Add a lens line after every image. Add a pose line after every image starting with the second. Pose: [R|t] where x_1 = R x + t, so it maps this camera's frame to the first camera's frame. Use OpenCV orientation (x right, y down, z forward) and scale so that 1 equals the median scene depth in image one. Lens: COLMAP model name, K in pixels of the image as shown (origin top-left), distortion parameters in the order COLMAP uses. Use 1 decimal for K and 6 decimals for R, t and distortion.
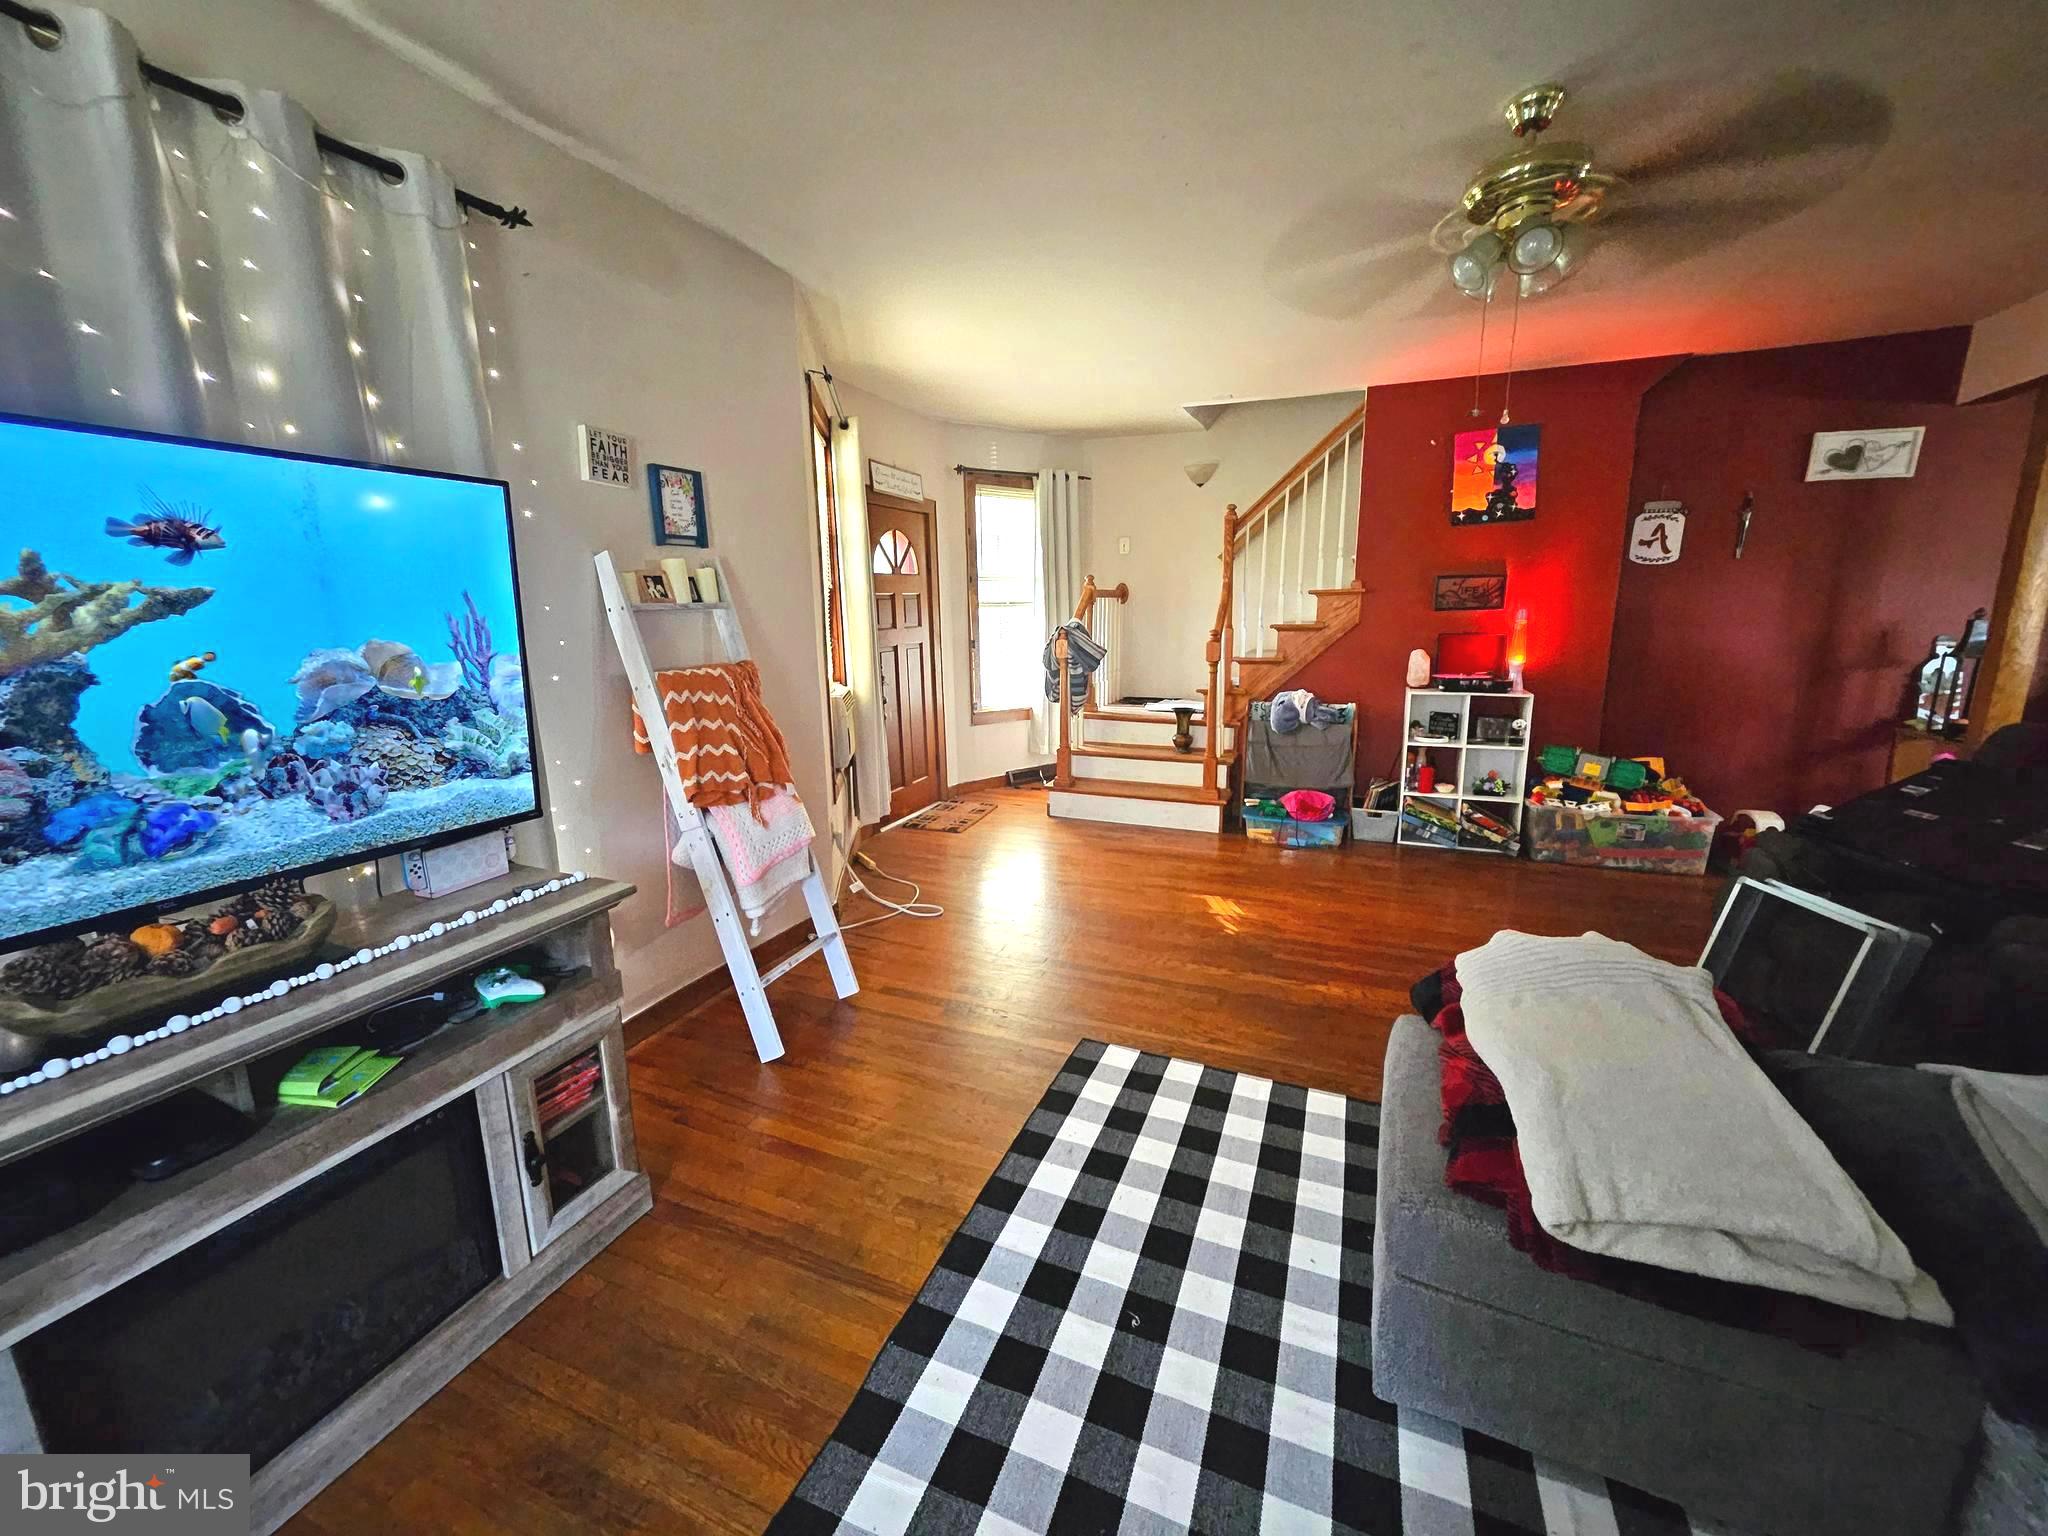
lens RADIAL K [[805.1, 0, 1008.4], [0, 805.1, 757.9], [0, 0, 1]] dist [0.002693, -0.000504]
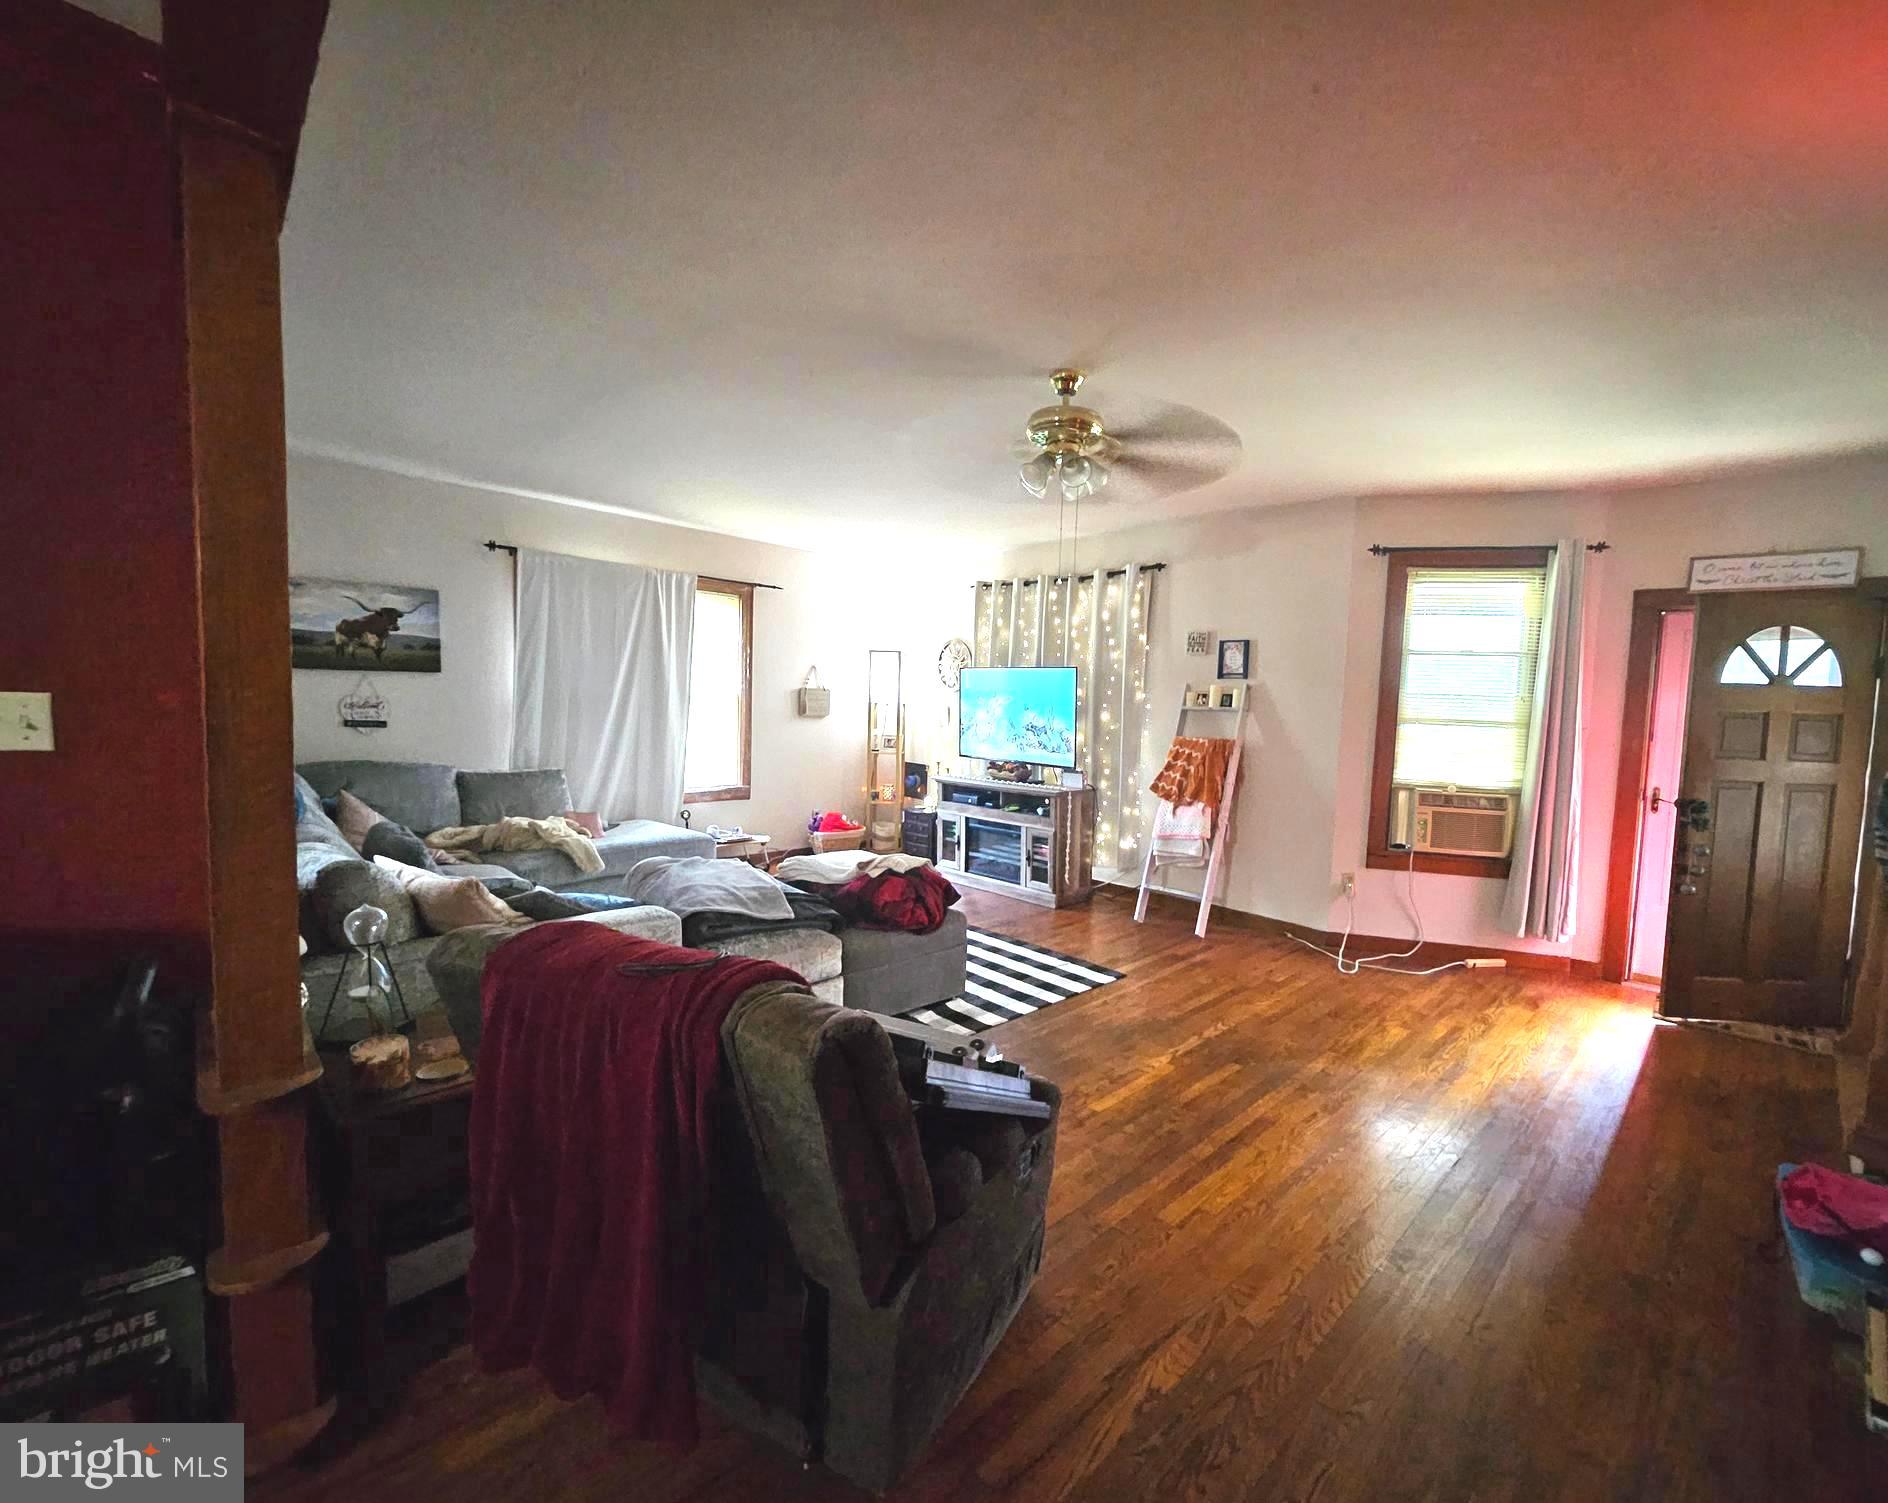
lens RADIAL K [[807.4, 0, 1007.5], [0, 807.4, 756.8], [0, 0, 1]] dist [0.010005, 0.000103]
pose [[-0.357169, 0.066277, -0.931685, 1.108383], [-0.202275, 0.968320, 0.146427, -0.174403], [0.911875, 0.240755, -0.332448, 0.817813]]
